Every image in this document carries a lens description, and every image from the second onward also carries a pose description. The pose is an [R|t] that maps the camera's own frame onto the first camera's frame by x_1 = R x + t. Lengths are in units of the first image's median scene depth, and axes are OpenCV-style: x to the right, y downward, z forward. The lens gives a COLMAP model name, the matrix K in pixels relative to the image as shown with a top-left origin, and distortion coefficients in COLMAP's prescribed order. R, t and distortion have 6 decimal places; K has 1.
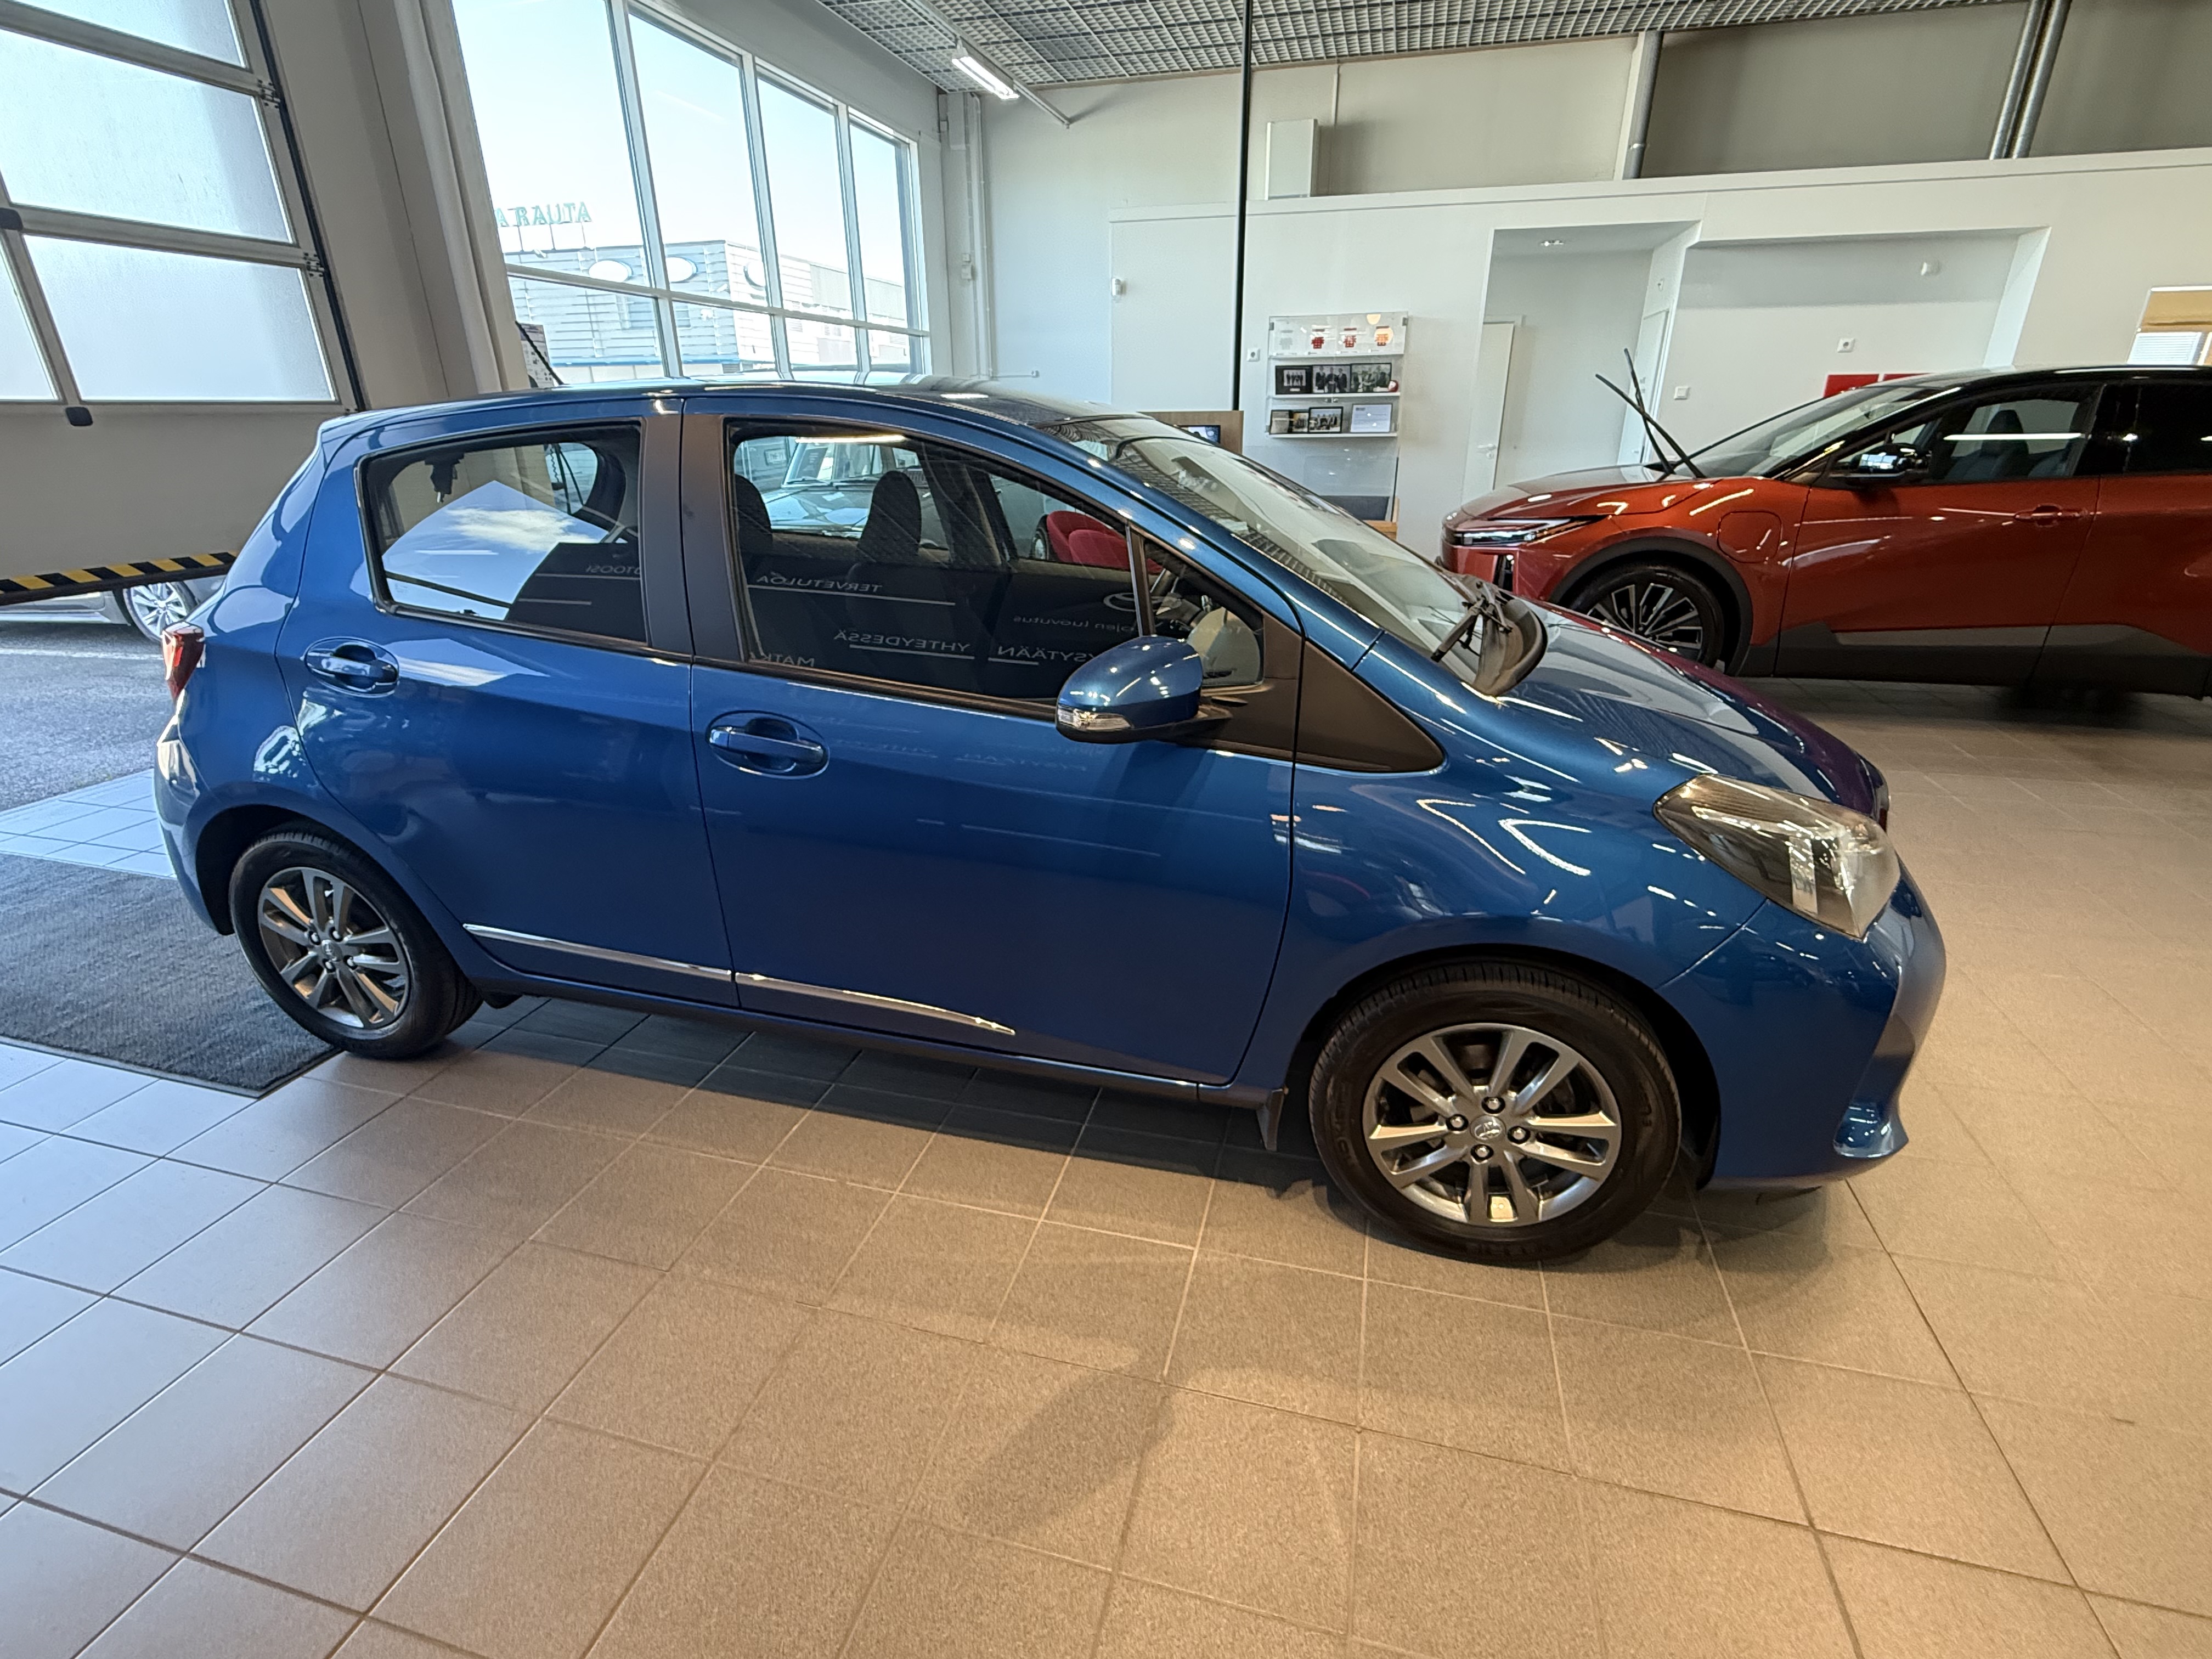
lens RADIAL K [[1027.8, 0, 1104.2], [0, 1027.8, 827.5], [0, 0, 1]] dist [-0.004405, 0.000761]
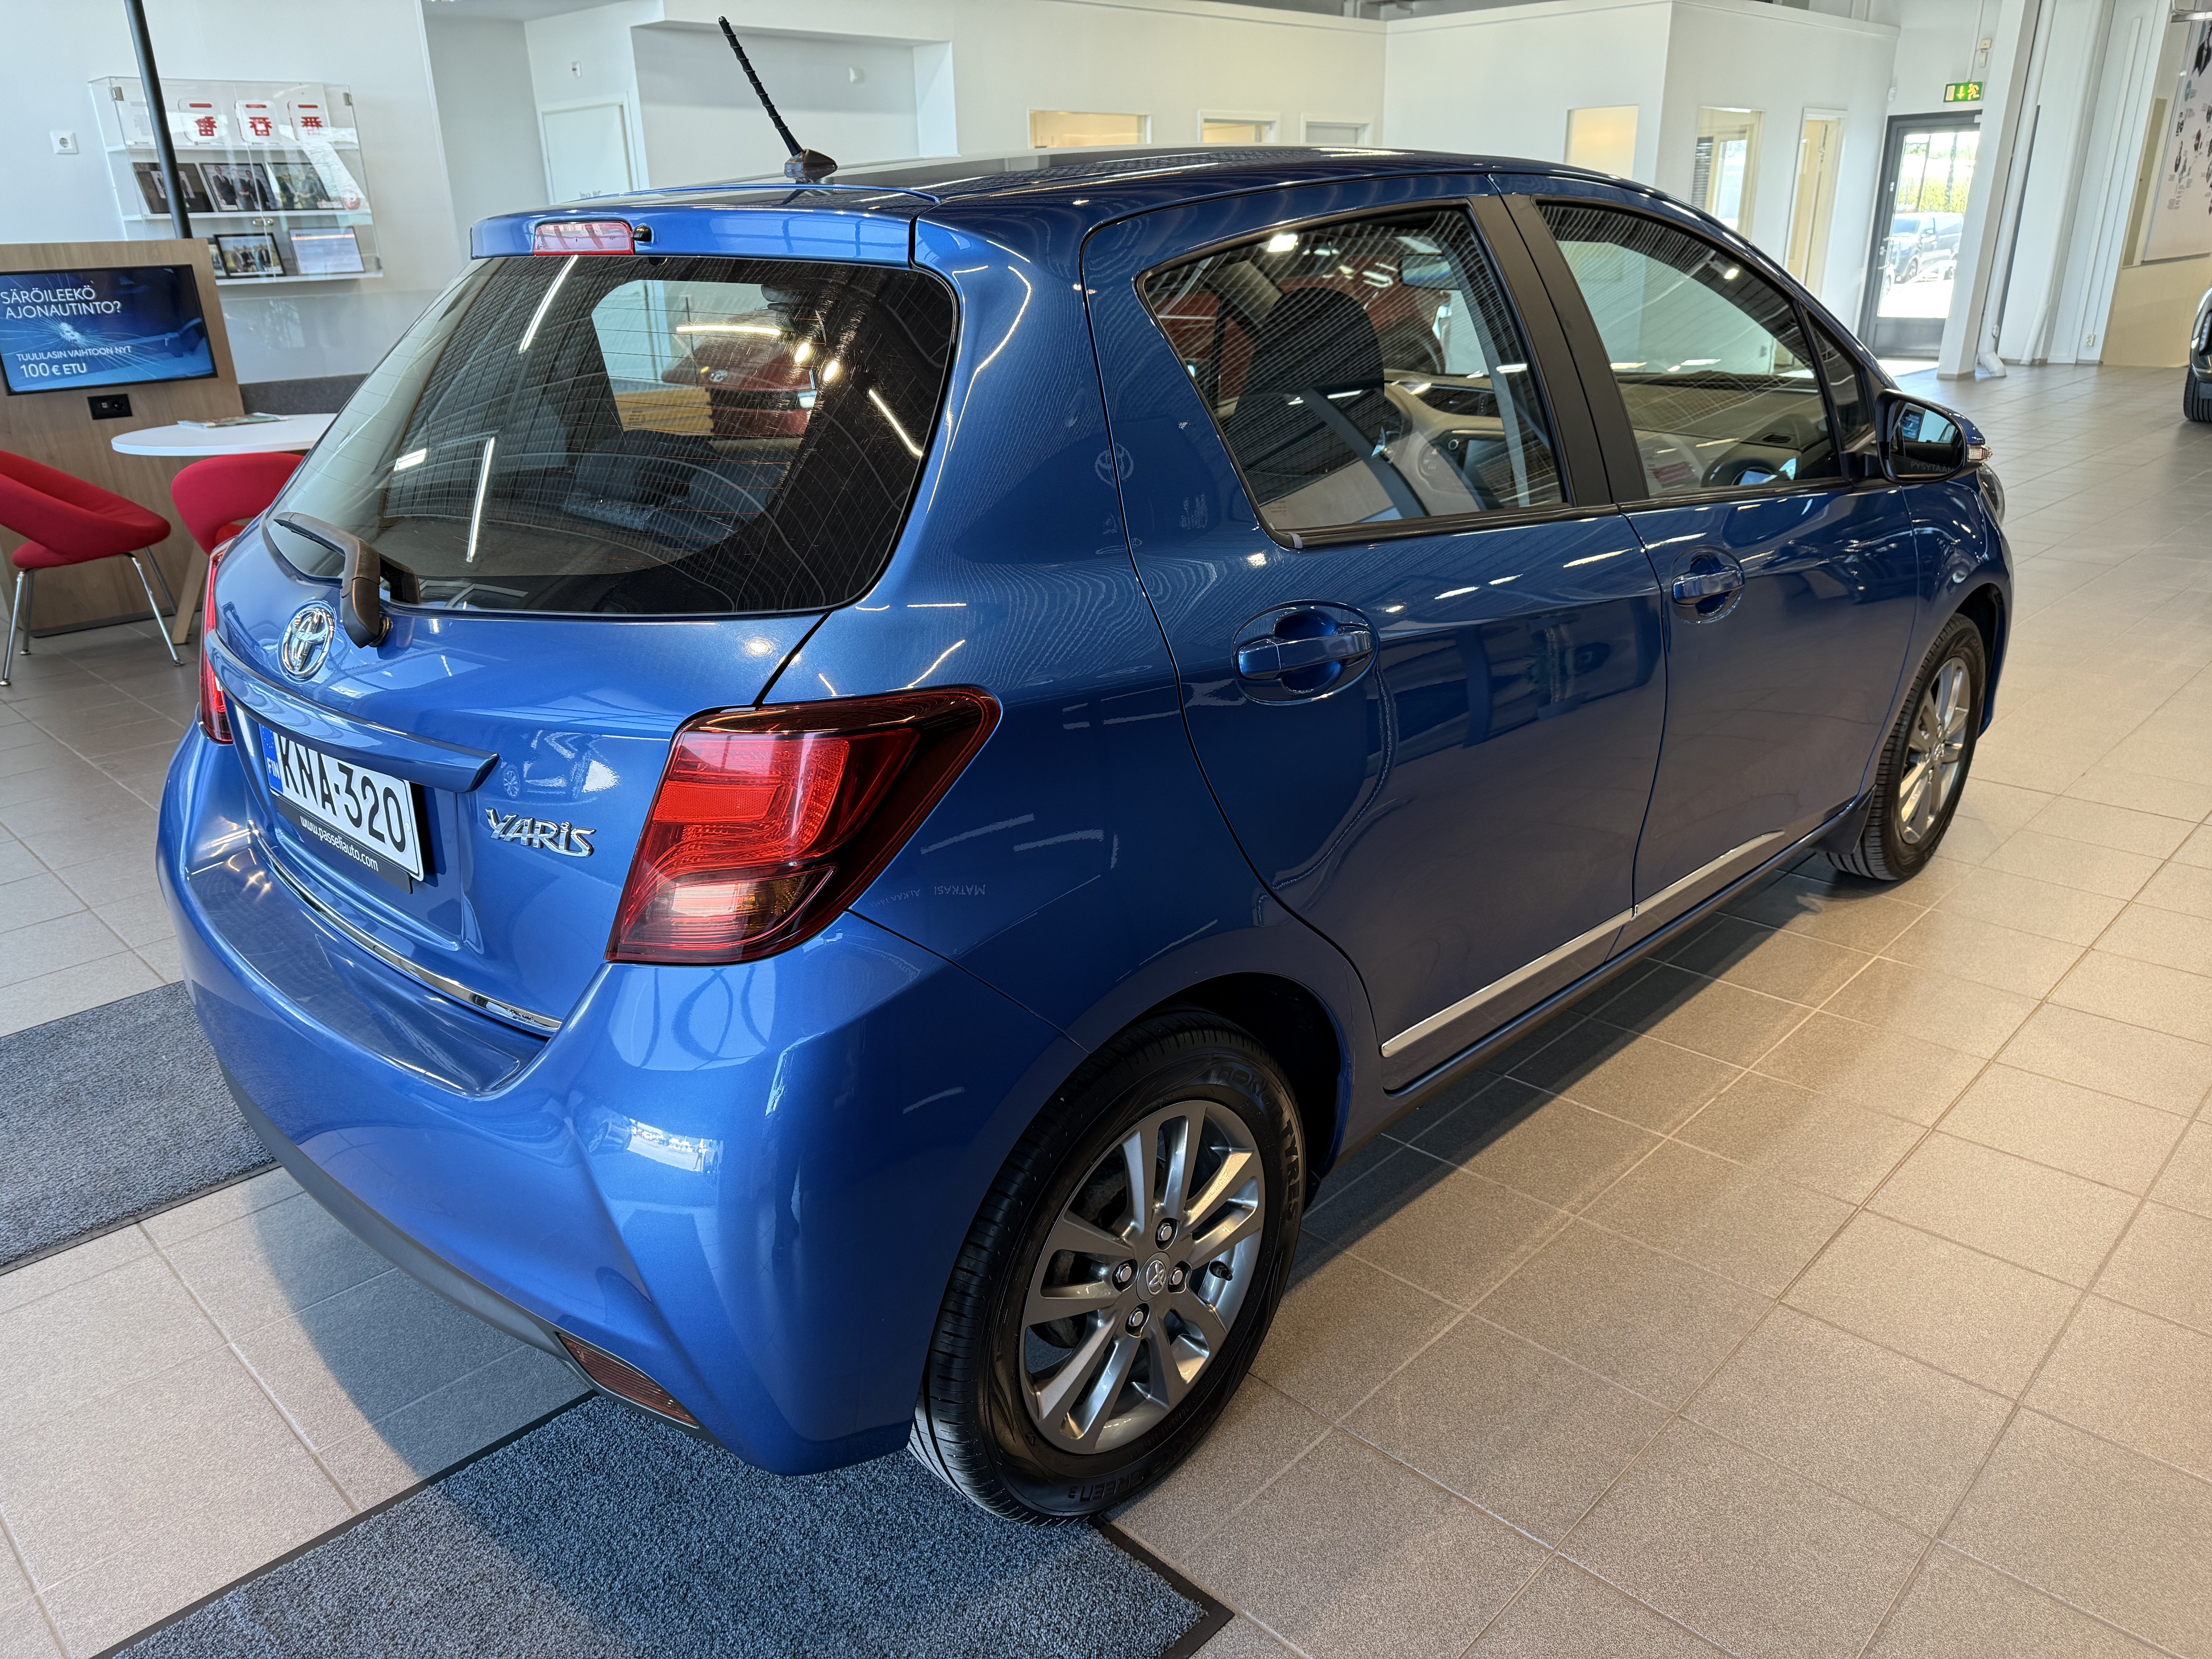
lens RADIAL K [[1562.8, 0, 1106.6], [0, 1562.8, 822.6], [0, 0, 1]] dist [0.010754, -0.032612]
pose [[0.480228, -0.316337, 0.818115, -0.402678], [0.337110, 0.927631, 0.160802, -0.069916], [-0.809776, 0.198573, 0.552115, 0.165752]]
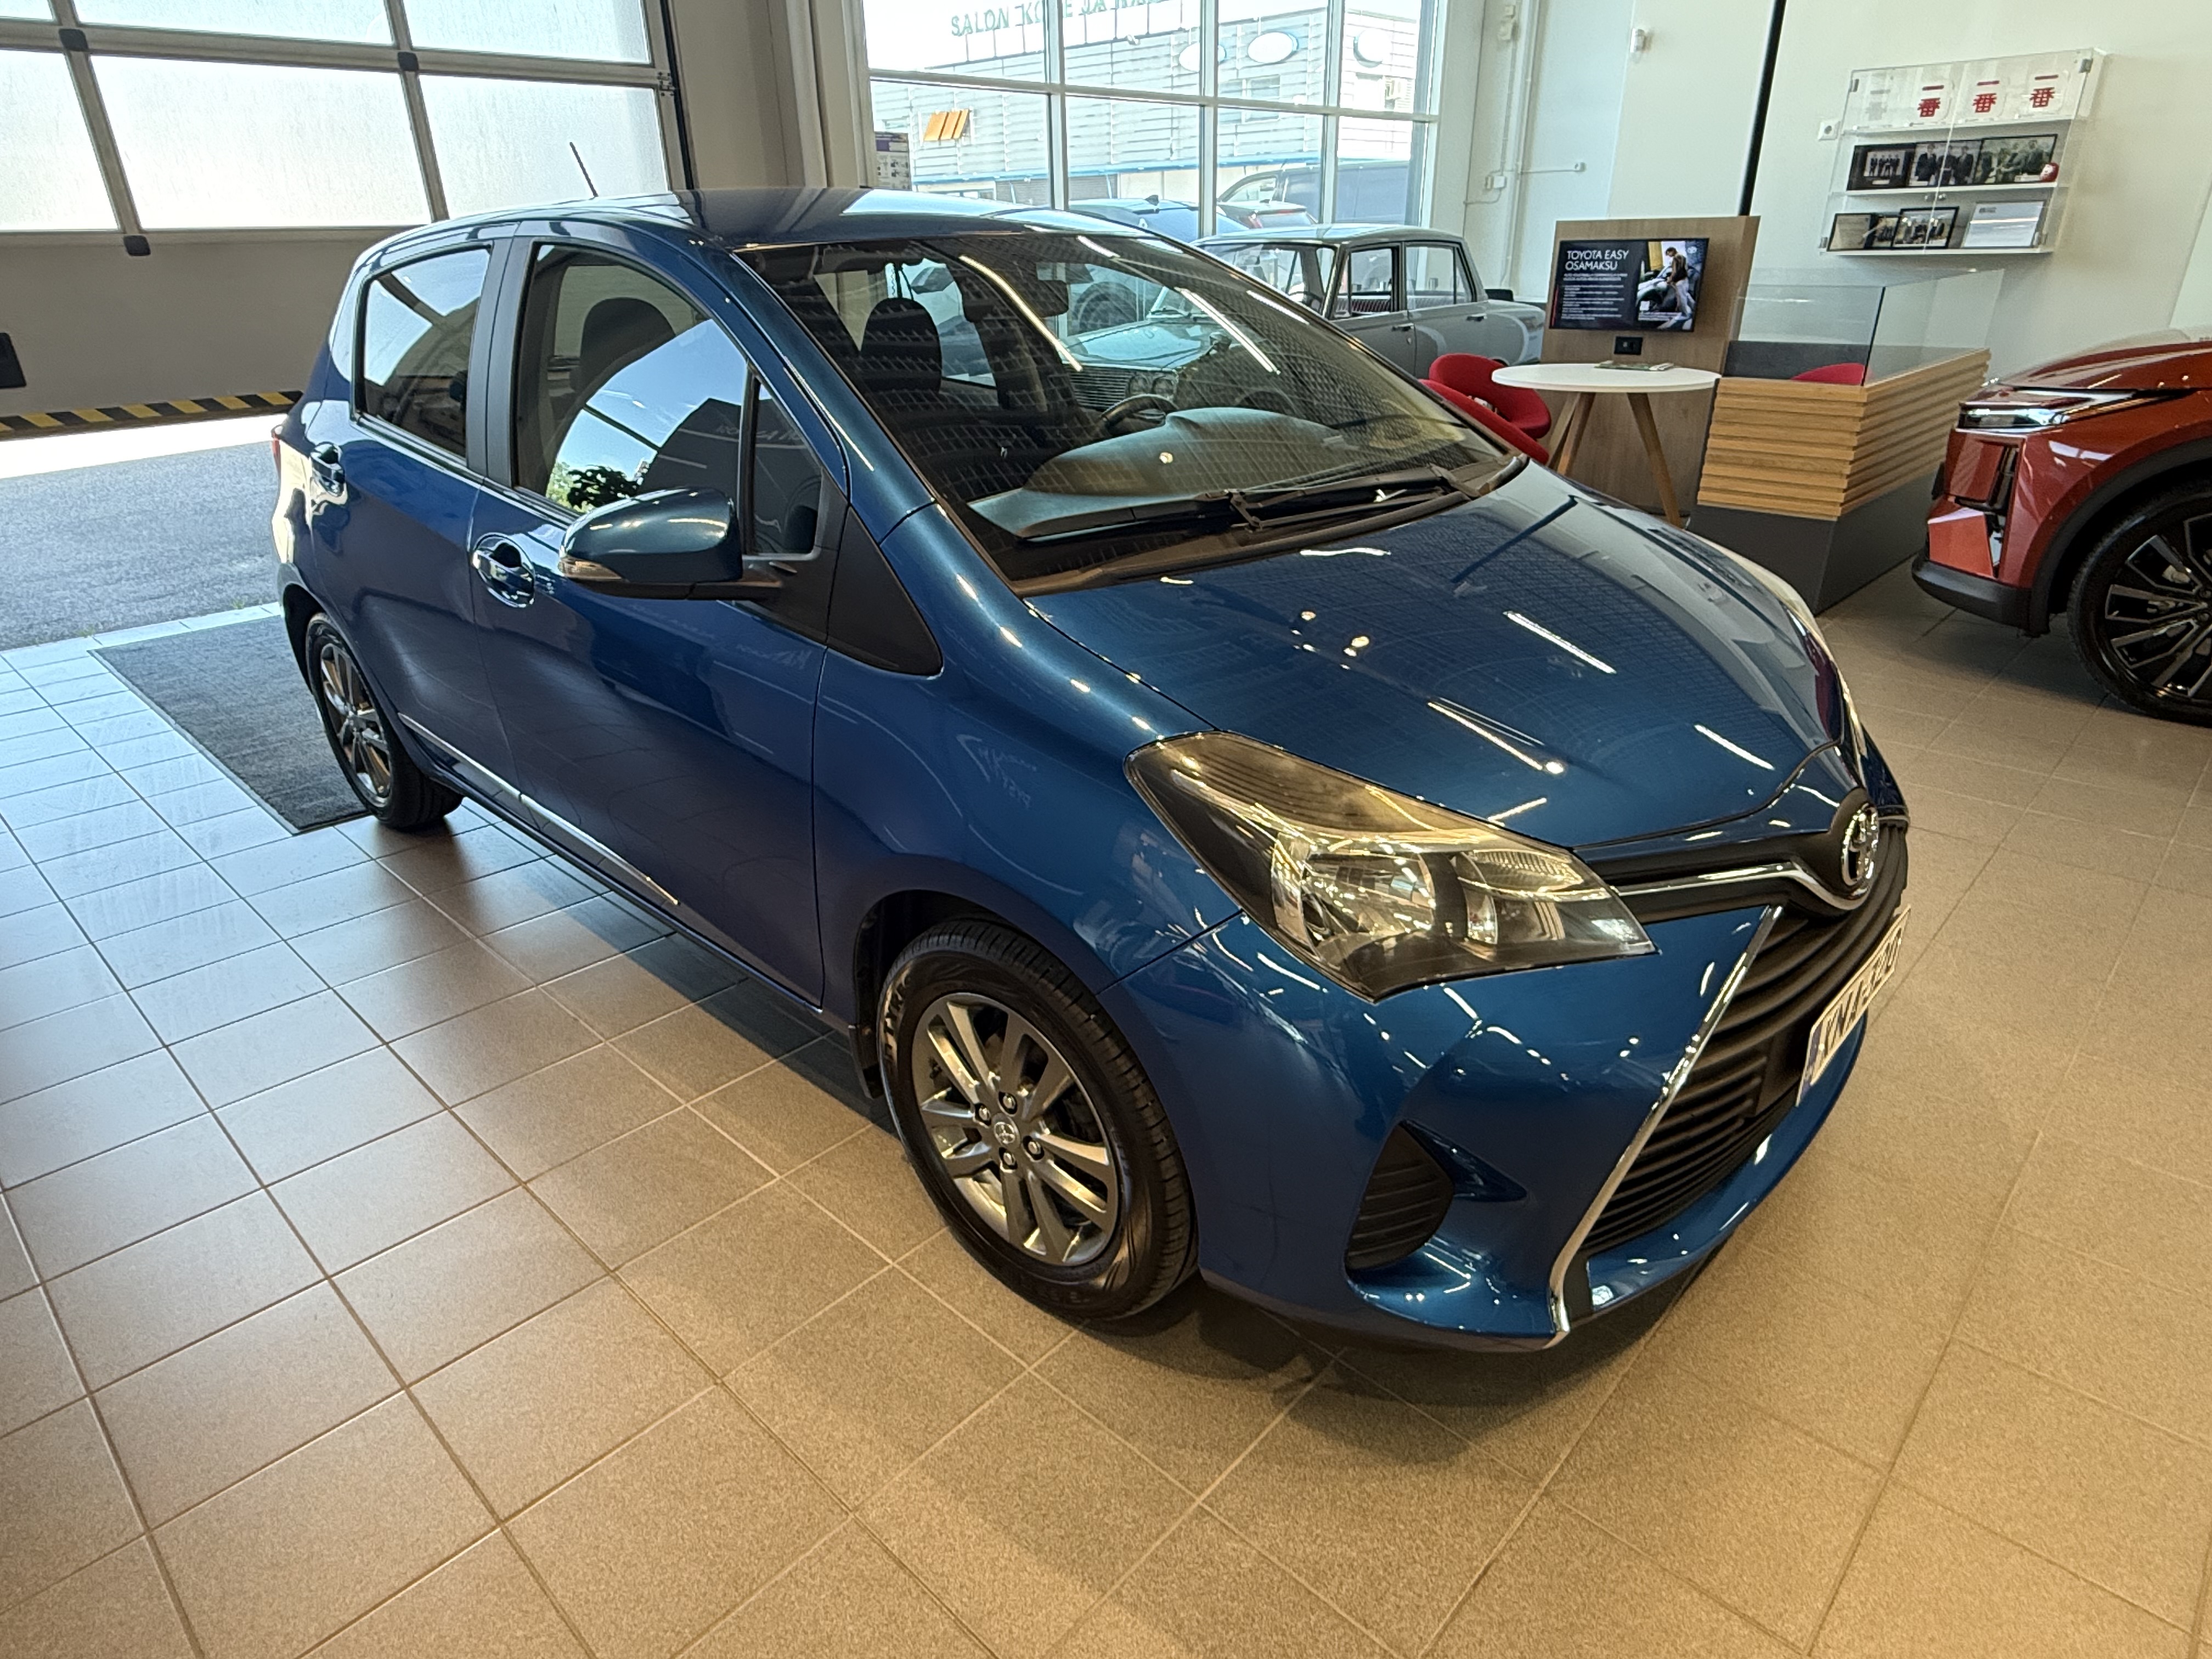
lens RADIAL K [[1280.5, 0, 1097.6], [0, 1280.5, 832.4], [0, 0, 1]] dist [0.000781, -0.001653]
pose [[0.878812, 0.193520, -0.436164, 0.187824], [-0.166921, 0.980994, 0.098932, -0.011489], [0.447020, -0.014138, 0.894412, 0.028211]]
